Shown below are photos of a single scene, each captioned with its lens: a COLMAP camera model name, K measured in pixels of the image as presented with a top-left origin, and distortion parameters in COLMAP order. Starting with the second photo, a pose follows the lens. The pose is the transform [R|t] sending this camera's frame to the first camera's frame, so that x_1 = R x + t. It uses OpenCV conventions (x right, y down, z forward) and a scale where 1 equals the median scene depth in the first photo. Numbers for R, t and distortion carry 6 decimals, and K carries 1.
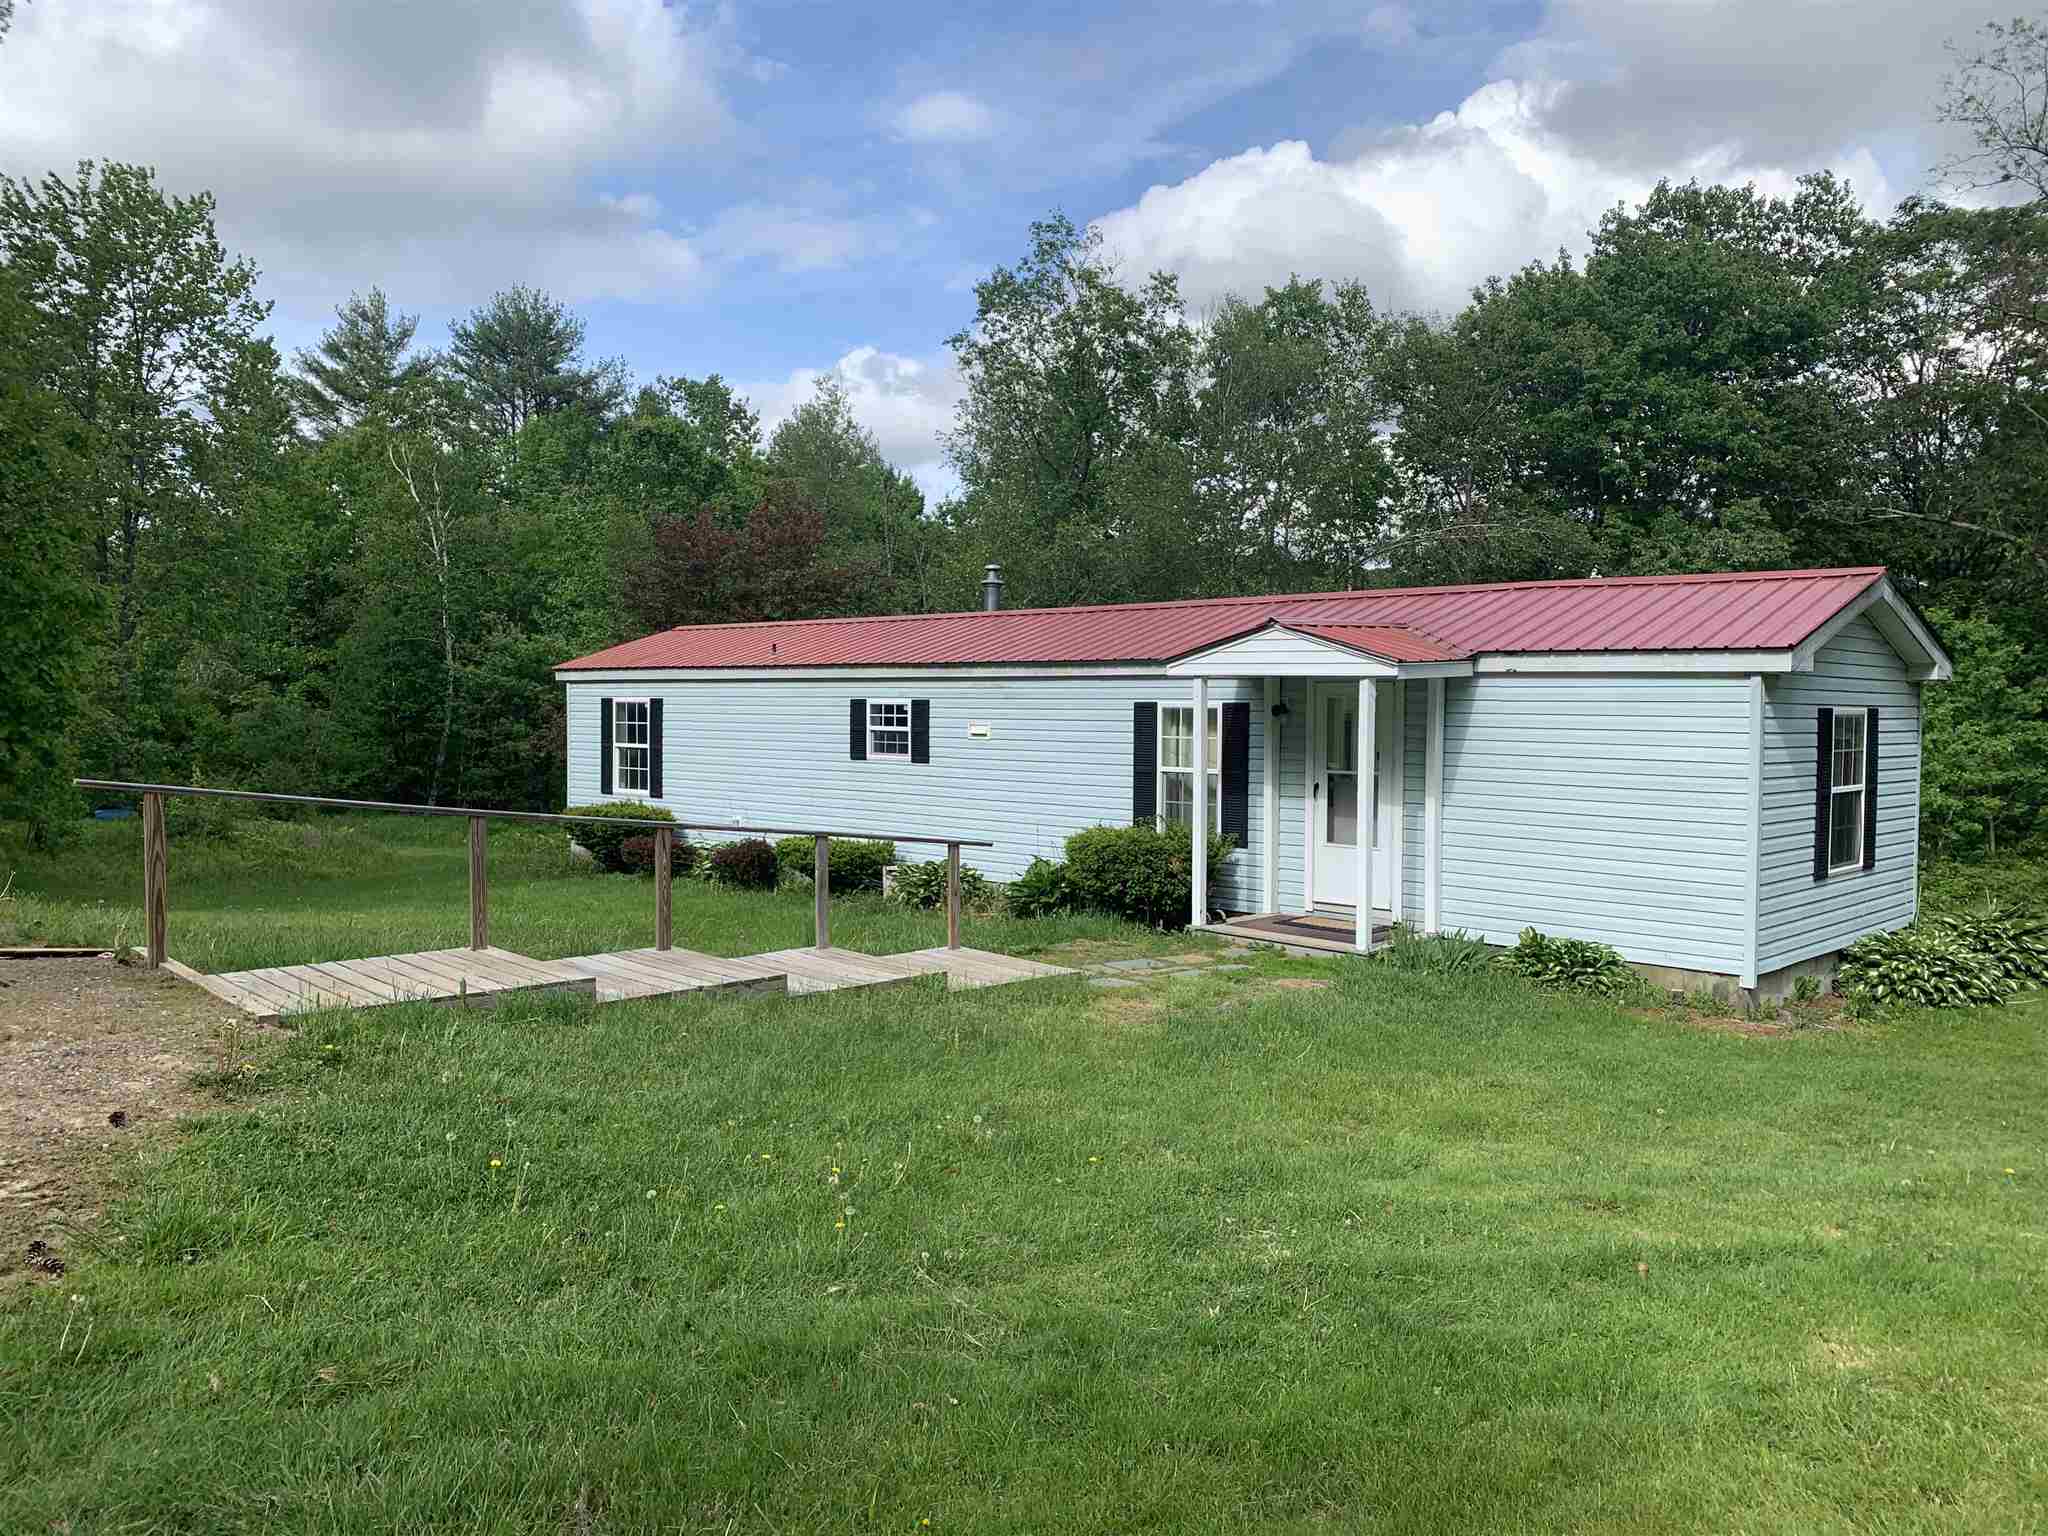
lens RADIAL K [[1569.5, 0, 1010.1], [0, 1569.5, 751.7], [0, 0, 1]] dist [0.051545, -0.052125]
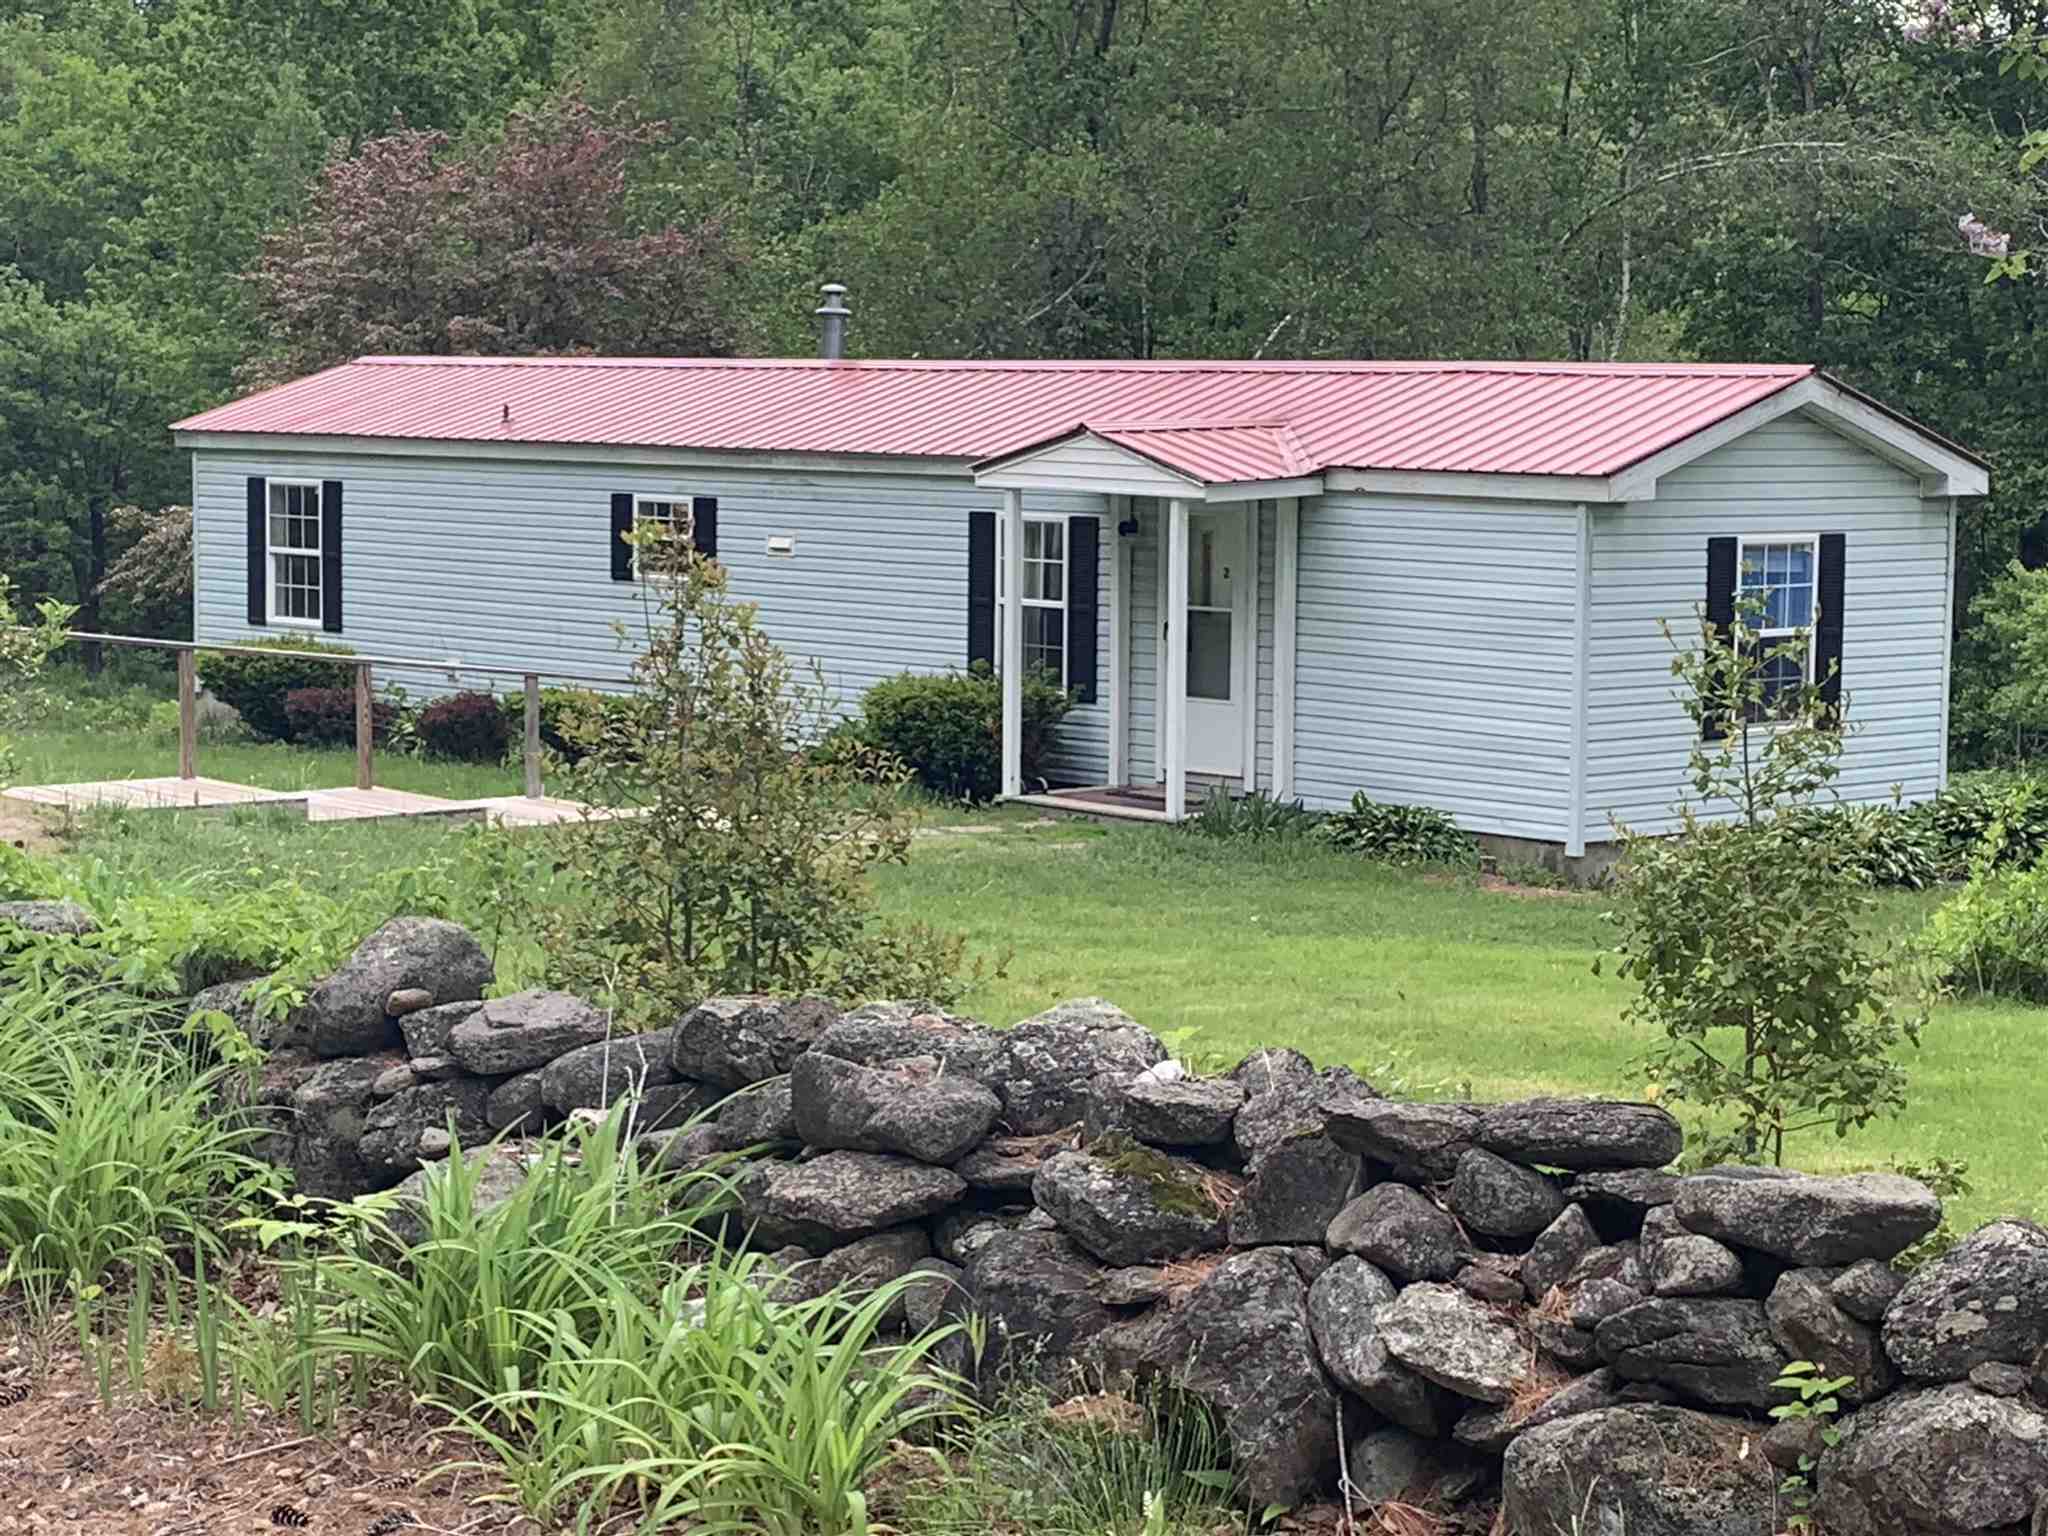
lens RADIAL K [[4109.9, 0, 1029.9], [0, 4109.9, 764.1], [0, 0, 1]] dist [-0.002494, 0.000000]
pose [[0.999146, 0.009682, -0.040170, 0.147463], [-0.007212, 0.998101, 0.061179, -0.024389], [0.040686, -0.060837, 0.997318, -0.764534]]
